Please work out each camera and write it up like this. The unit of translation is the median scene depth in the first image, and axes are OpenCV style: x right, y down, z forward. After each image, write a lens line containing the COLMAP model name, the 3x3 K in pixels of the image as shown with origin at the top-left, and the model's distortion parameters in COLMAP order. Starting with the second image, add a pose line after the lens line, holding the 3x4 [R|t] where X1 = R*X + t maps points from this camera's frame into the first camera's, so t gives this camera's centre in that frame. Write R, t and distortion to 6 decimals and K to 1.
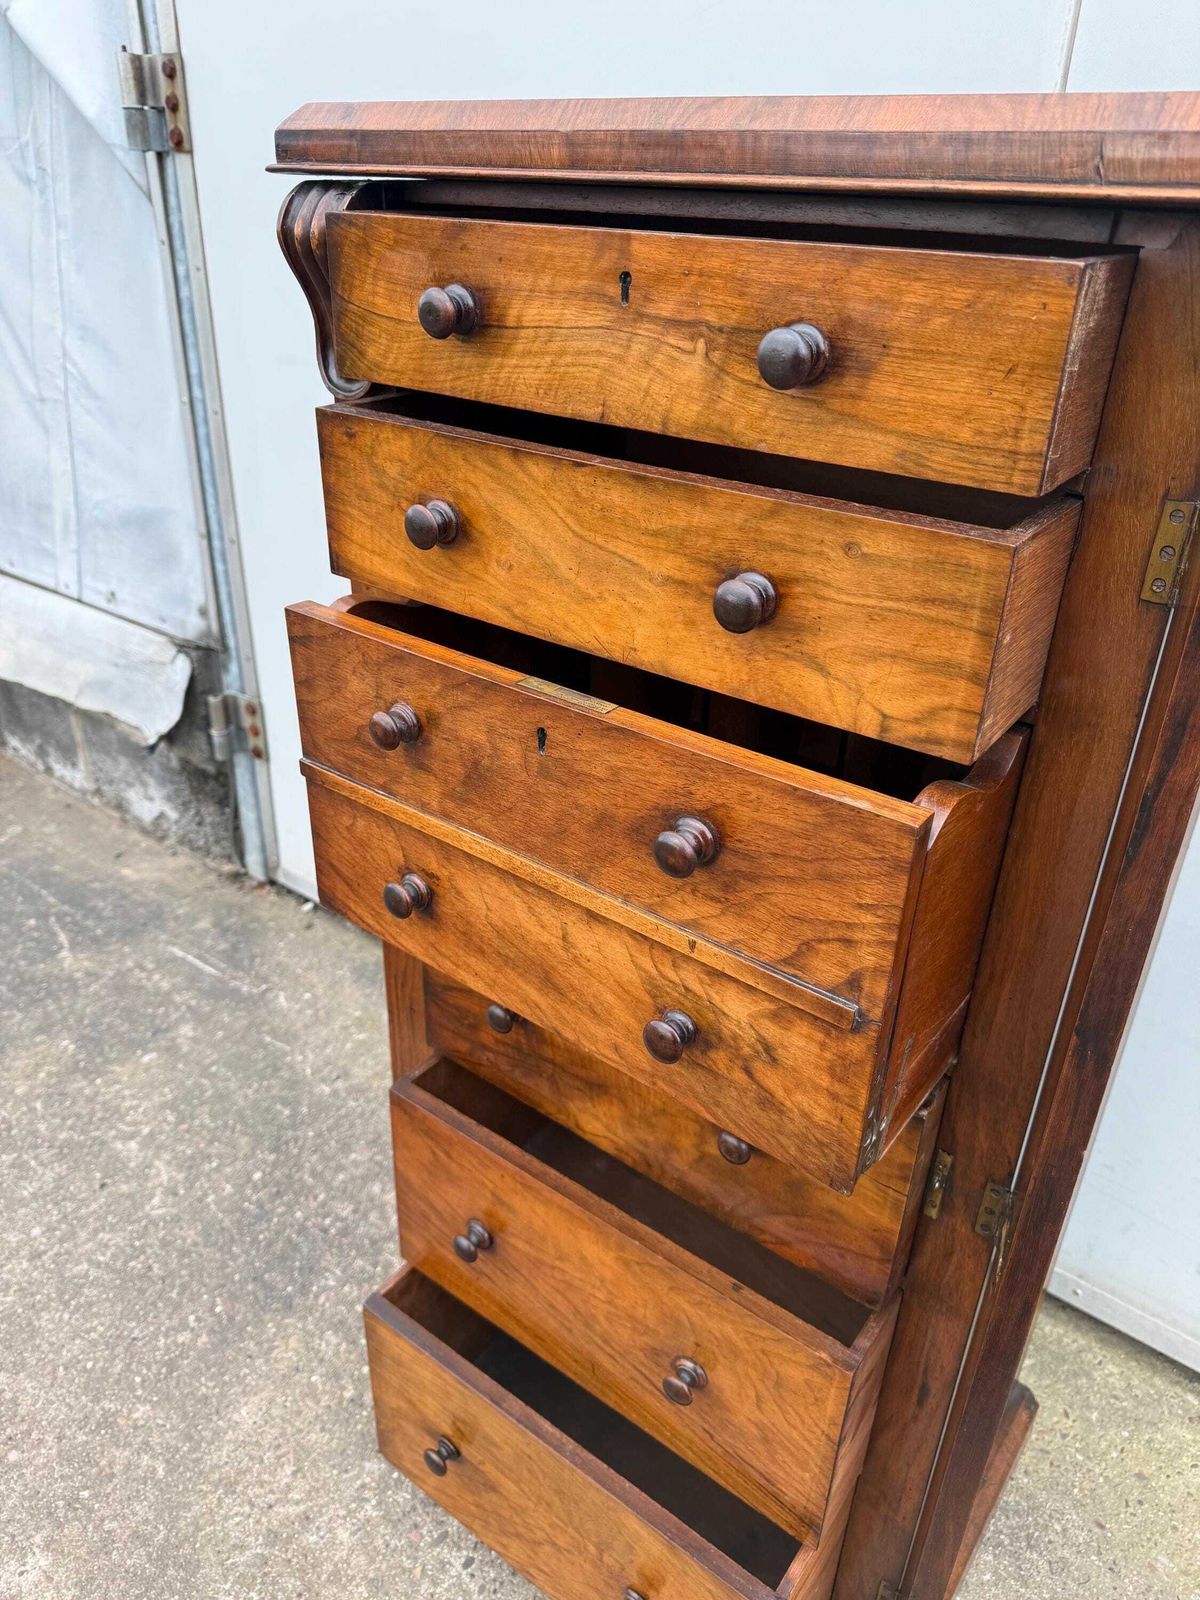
lens RADIAL K [[1153.8, 0, 604.8], [0, 1153.8, 797.8], [0, 0, 1]] dist [-0.006903, 0.000726]
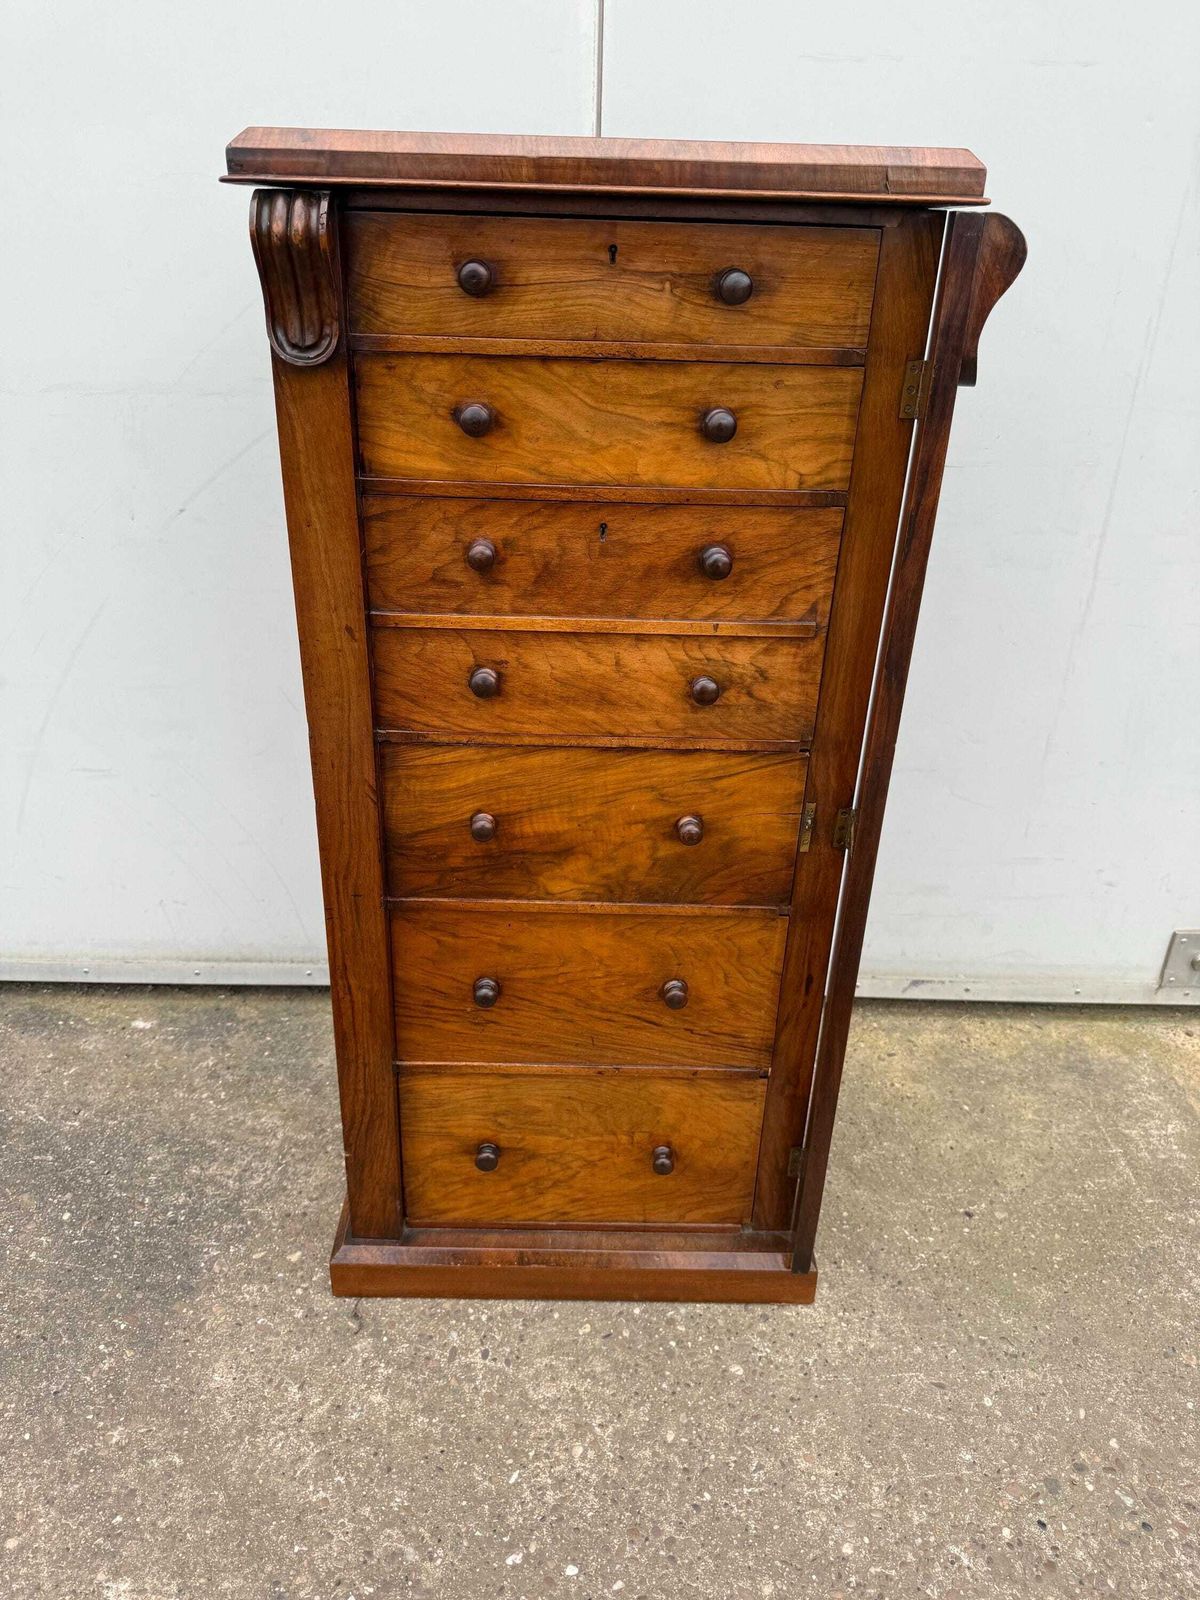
lens RADIAL K [[1137.0, 0, 598.9], [0, 1137.0, 784.5], [0, 0, 1]] dist [-0.000043, -0.002795]
pose [[0.794227, -0.277046, 0.540786, -0.435542], [0.283553, 0.956144, 0.073394, 0.047155], [-0.537402, 0.095050, 0.837952, -0.083910]]
